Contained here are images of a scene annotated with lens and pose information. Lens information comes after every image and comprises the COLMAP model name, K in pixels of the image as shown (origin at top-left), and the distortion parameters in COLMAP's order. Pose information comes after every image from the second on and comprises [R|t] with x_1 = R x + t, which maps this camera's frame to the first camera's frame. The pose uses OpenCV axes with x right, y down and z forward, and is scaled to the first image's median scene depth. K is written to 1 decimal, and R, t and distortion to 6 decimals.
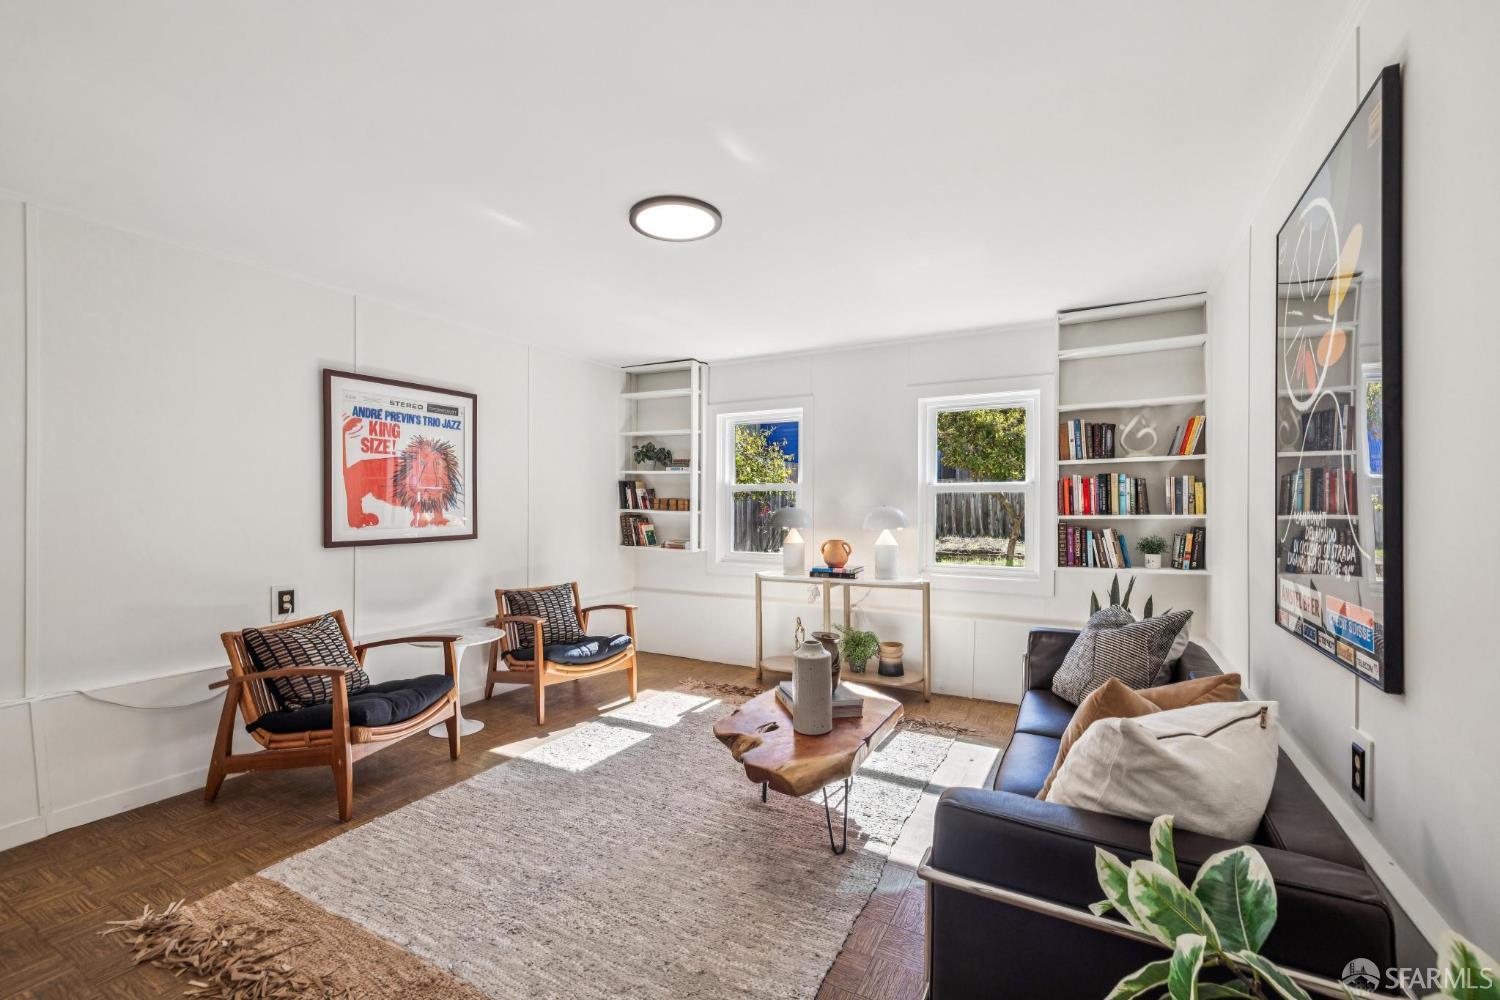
lens RADIAL K [[640.9, 0, 746.1], [0, 640.9, 511.2], [0, 0, 1]] dist [0.001140, -0.000073]
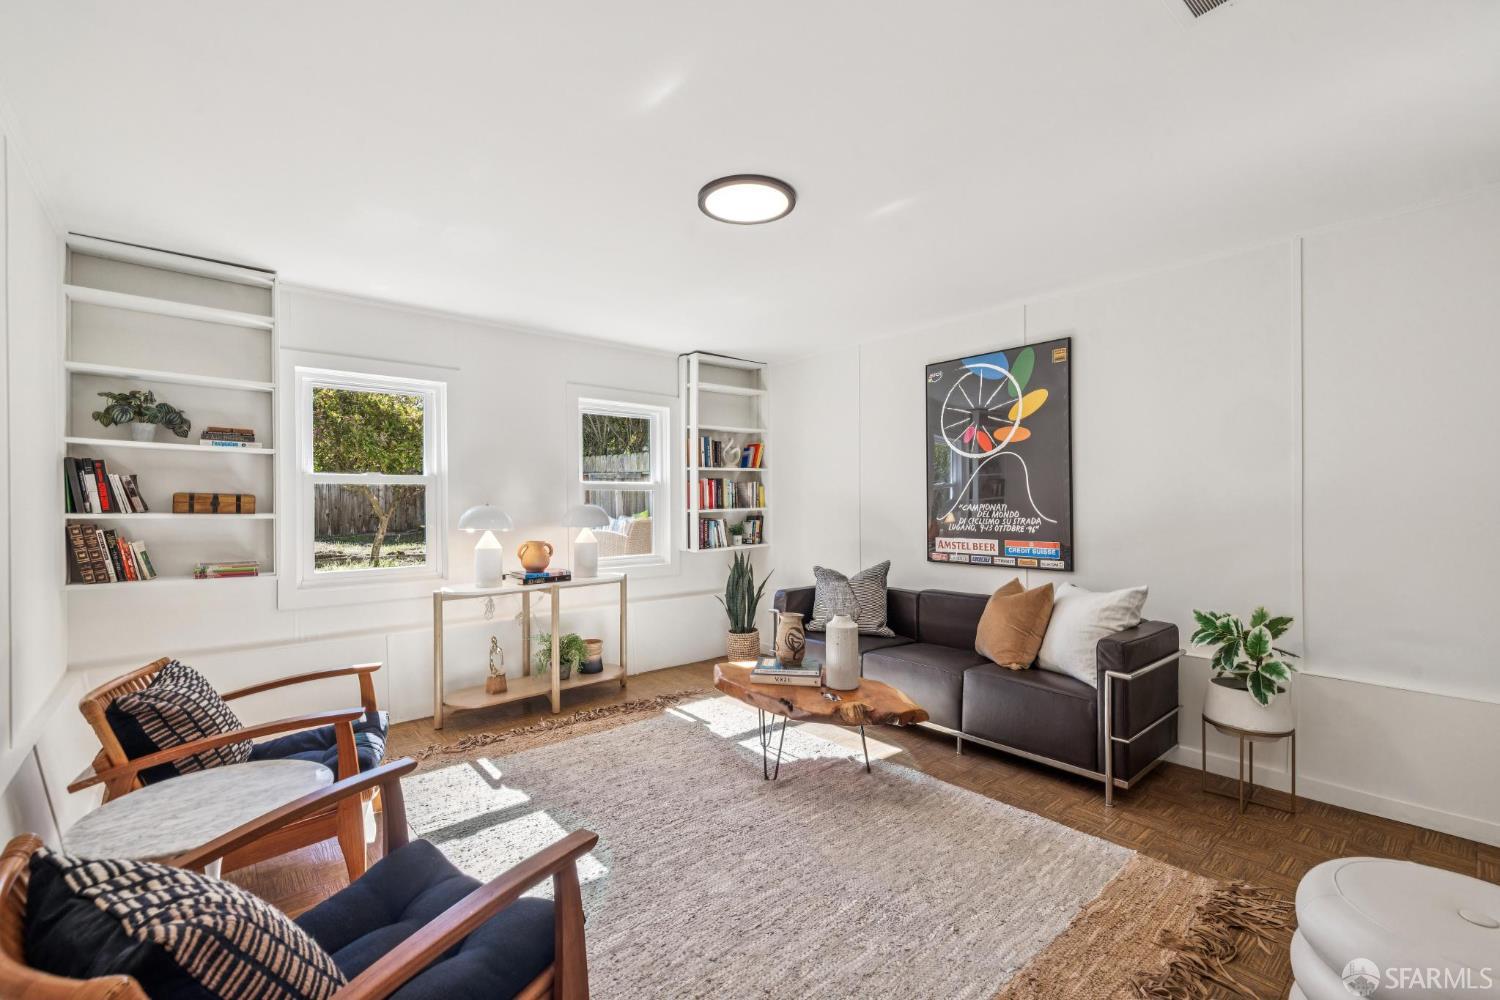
lens RADIAL K [[640.9, 0, 746.1], [0, 640.9, 511.2], [0, 0, 1]] dist [0.001140, -0.000073]
pose [[0.351661, -0.018693, 0.935941, -0.633429], [0.010638, 0.999816, 0.015972, -0.009439], [-0.936067, 0.004340, 0.351795, 0.427890]]
